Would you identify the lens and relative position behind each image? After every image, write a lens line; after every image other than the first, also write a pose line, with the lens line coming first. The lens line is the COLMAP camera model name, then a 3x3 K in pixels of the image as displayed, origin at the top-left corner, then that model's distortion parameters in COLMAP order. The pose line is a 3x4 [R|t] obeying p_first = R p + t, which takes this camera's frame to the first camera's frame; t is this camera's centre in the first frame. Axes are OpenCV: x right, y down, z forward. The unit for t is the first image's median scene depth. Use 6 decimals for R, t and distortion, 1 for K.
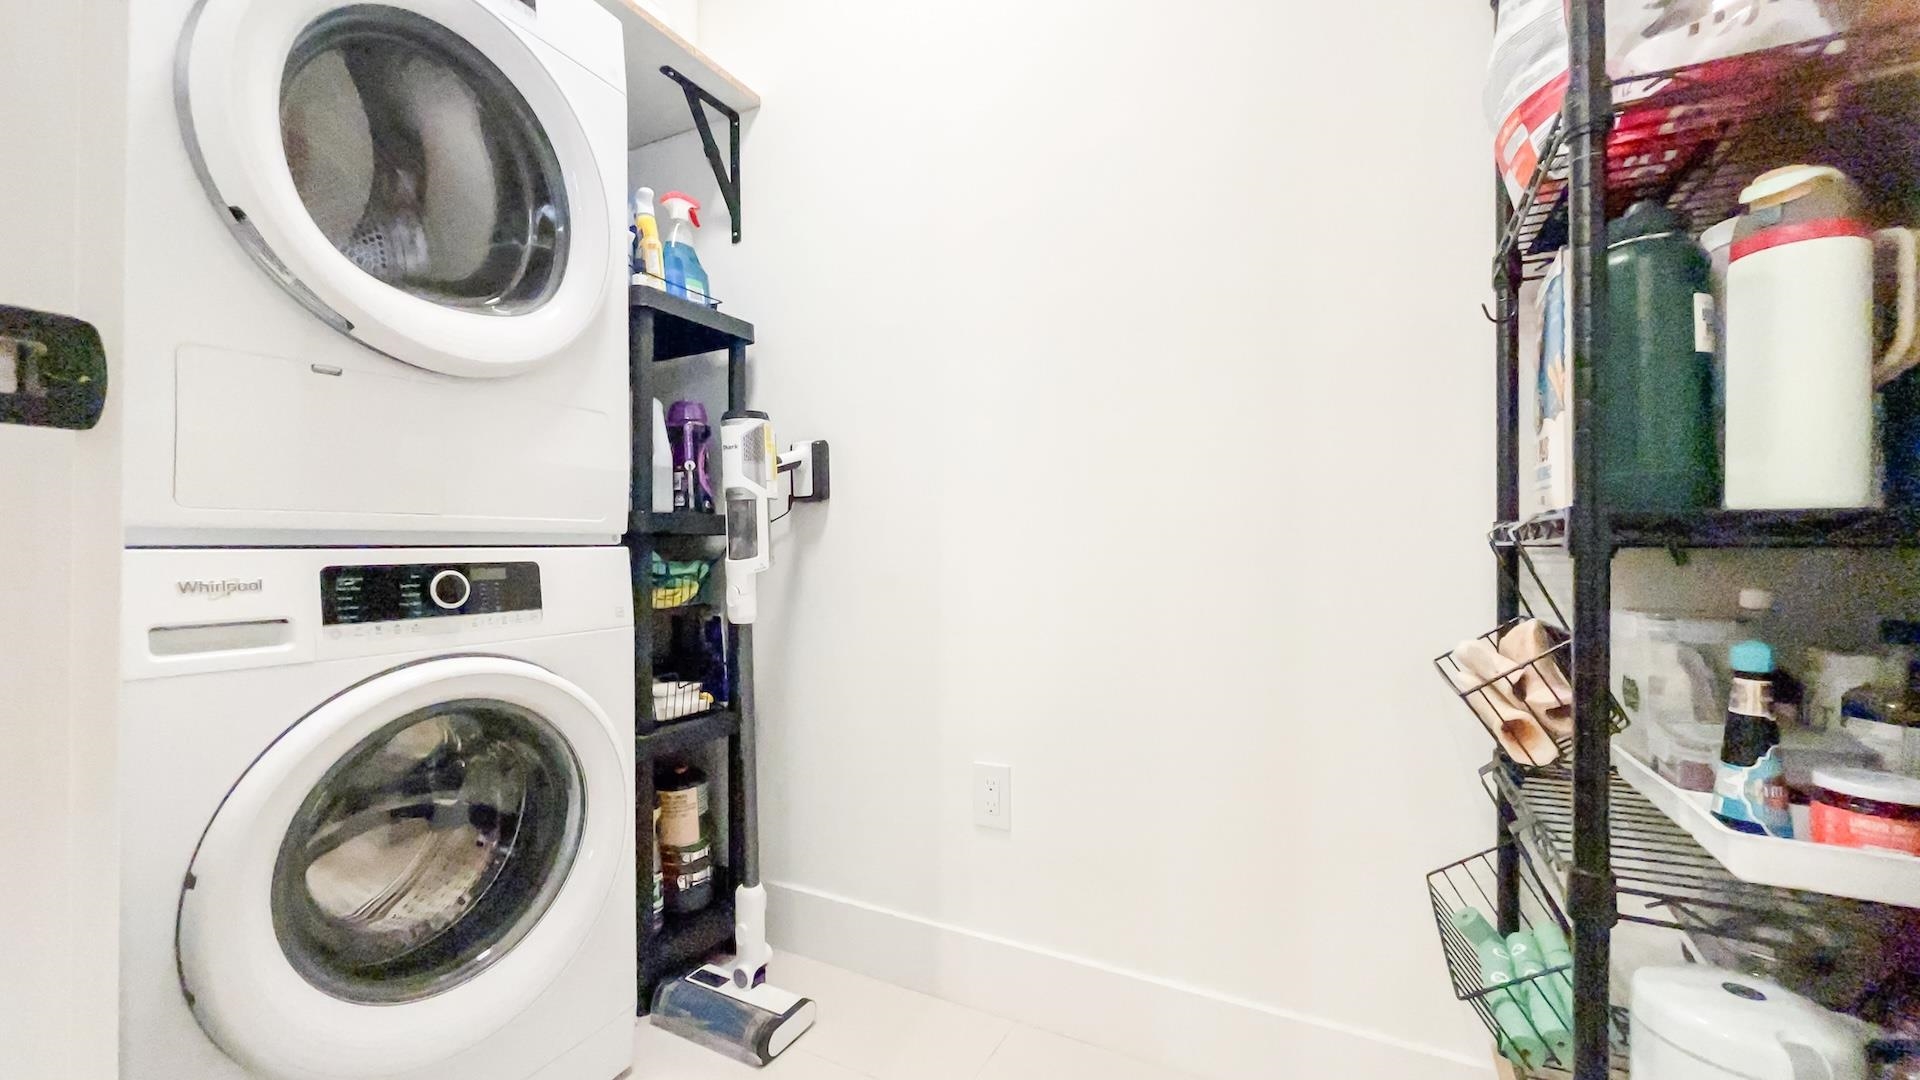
lens RADIAL K [[770.0, 0, 960.0], [0, 770.0, 540.0], [0, 0, 1]] dist [-0.007544, 0.000035]
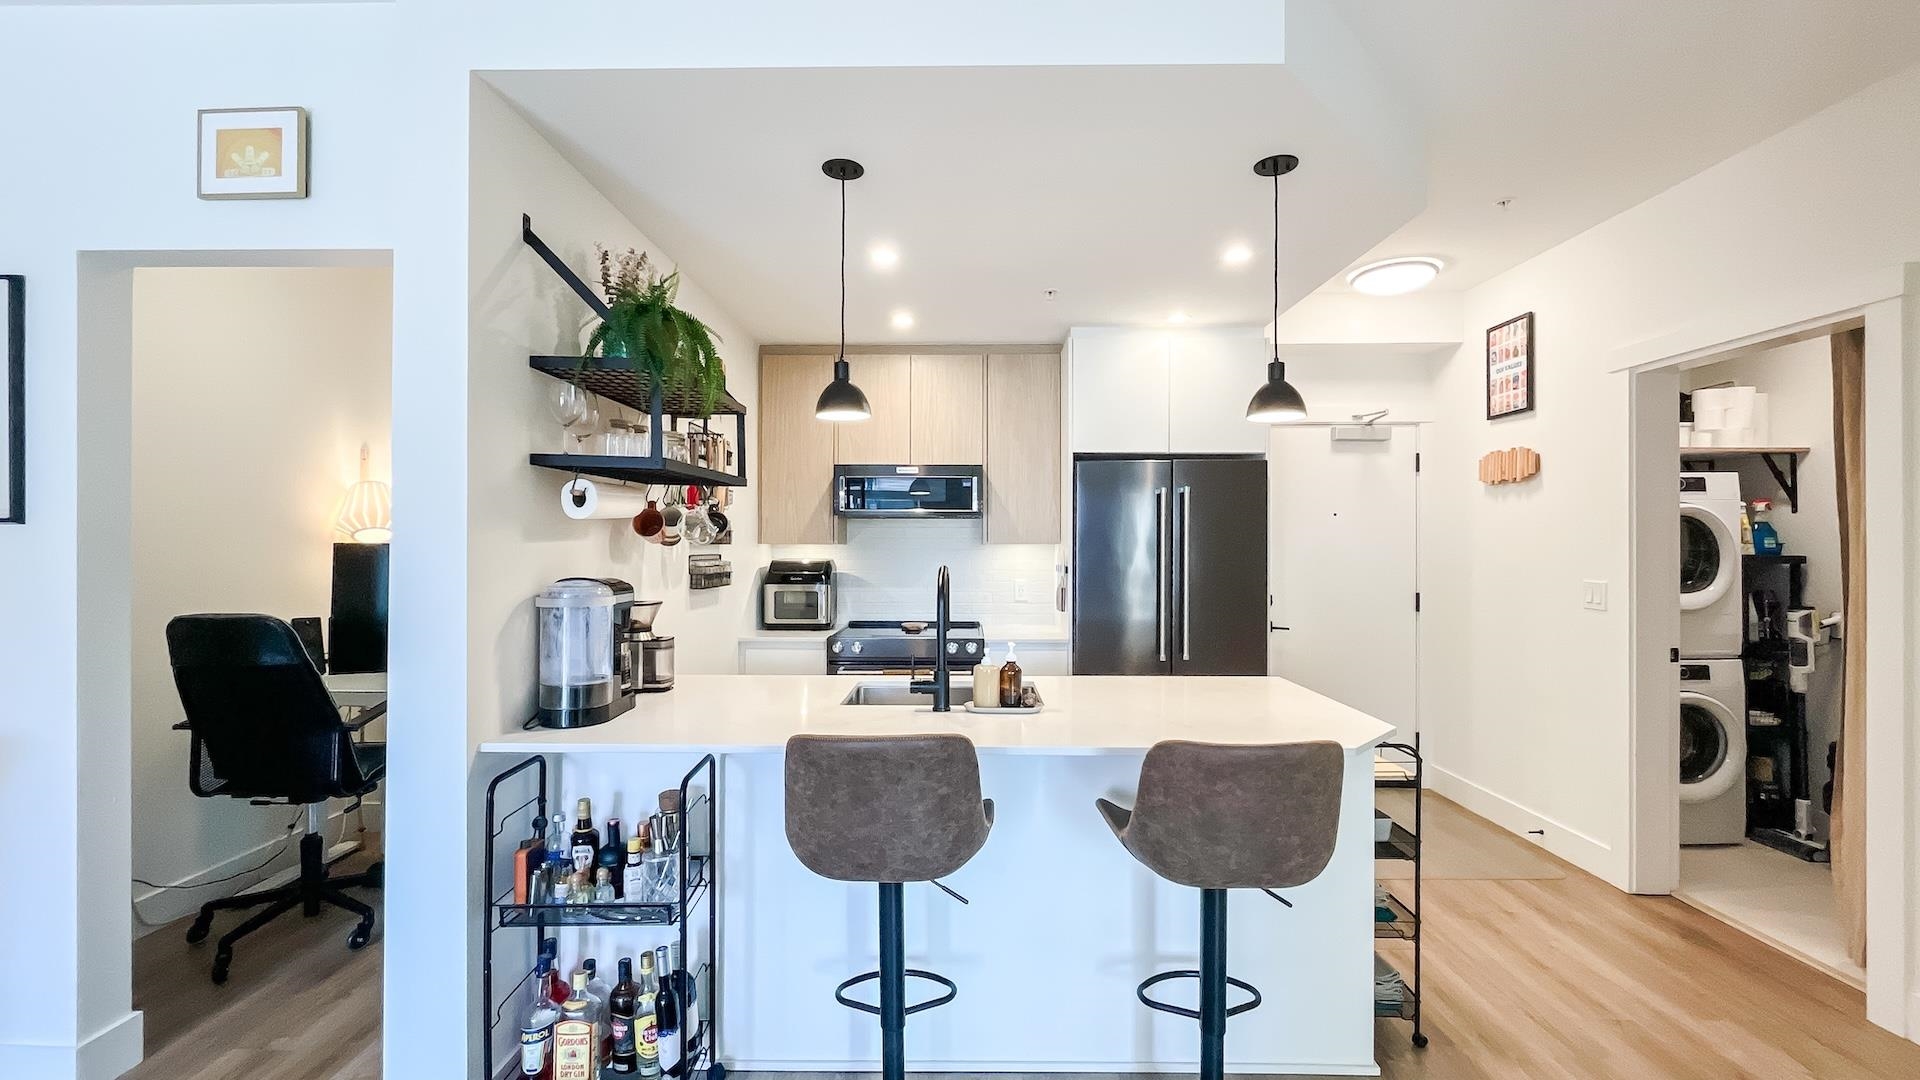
lens RADIAL K [[770.0, 0, 960.0], [0, 770.0, 540.0], [0, 0, 1]] dist [-0.007544, 0.000035]
pose [[0.447405, 0.000285, -0.894332, 0.647391], [0.010331, 0.999932, 0.005487, -0.389862], [0.894272, -0.011695, 0.447371, -2.307346]]
